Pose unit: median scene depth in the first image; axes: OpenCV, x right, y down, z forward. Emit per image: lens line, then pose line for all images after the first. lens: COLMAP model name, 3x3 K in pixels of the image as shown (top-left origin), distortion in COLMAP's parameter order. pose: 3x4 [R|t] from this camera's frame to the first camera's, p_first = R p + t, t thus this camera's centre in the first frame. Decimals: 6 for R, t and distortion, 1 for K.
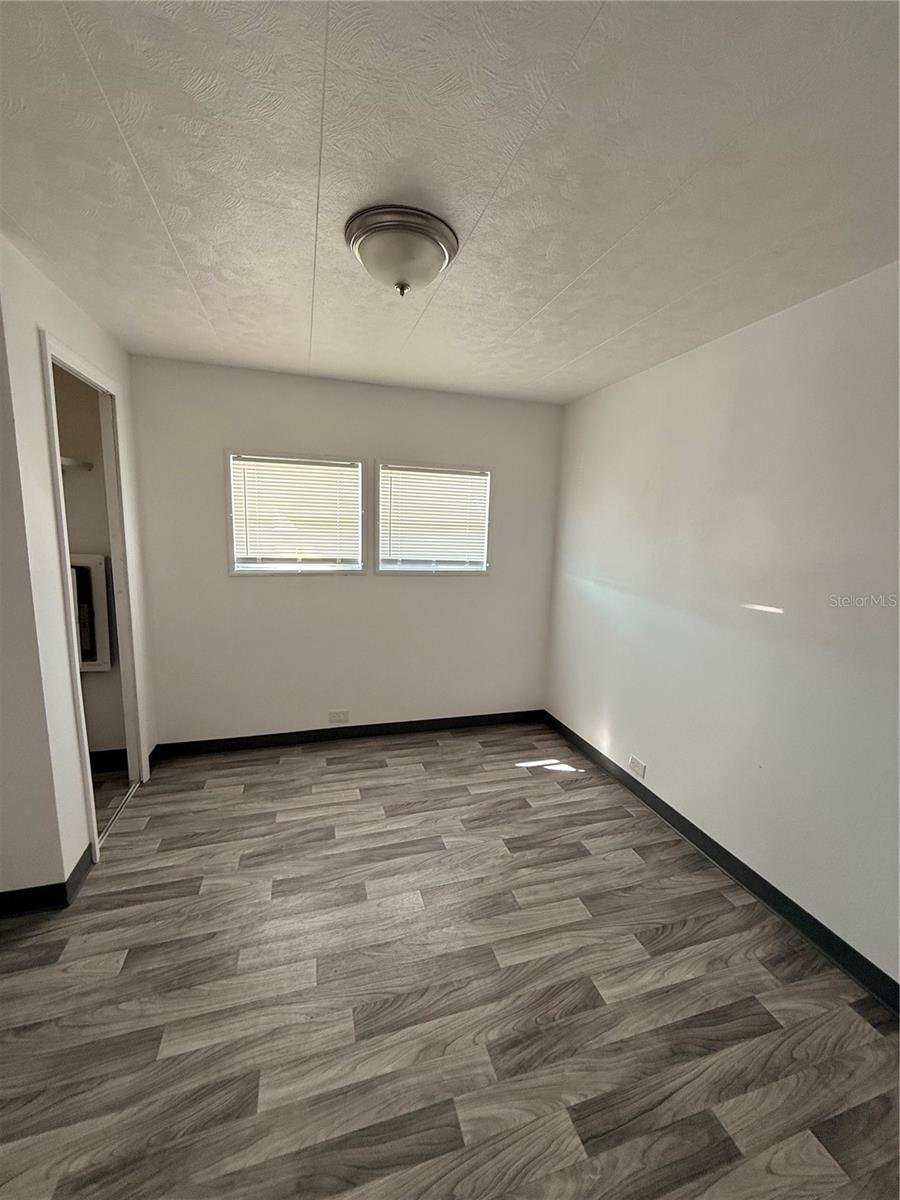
lens RADIAL K [[477.4, 0, 450.5], [0, 477.4, 598.4], [0, 0, 1]] dist [0.000357, 0.000198]
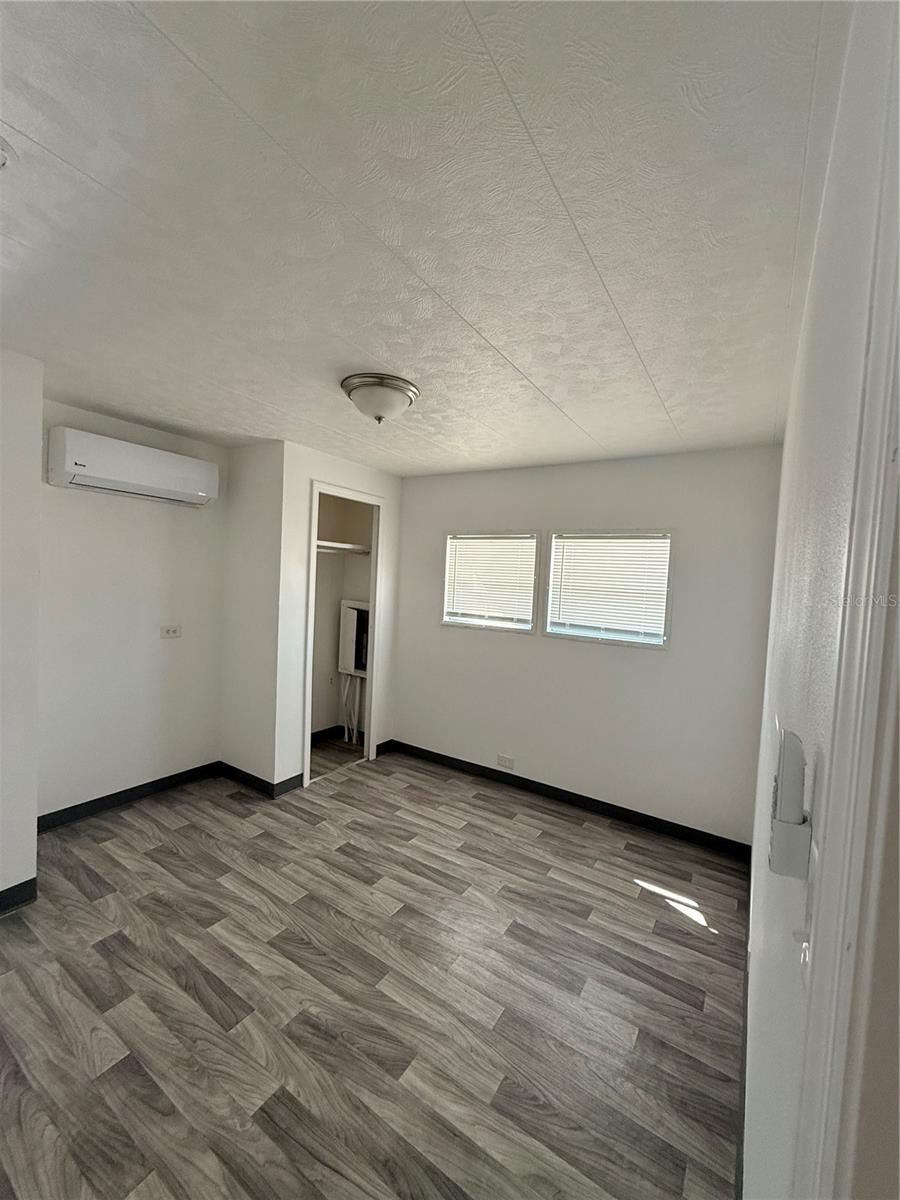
lens RADIAL K [[477.4, 0, 451.6], [0, 477.4, 604.4], [0, 0, 1]] dist [0.000357, 0.000198]
pose [[0.640891, 0.040766, -0.766549, 0.634697], [-0.150009, 0.985987, -0.072983, -0.012812], [0.752832, 0.161764, 0.638026, 0.193369]]
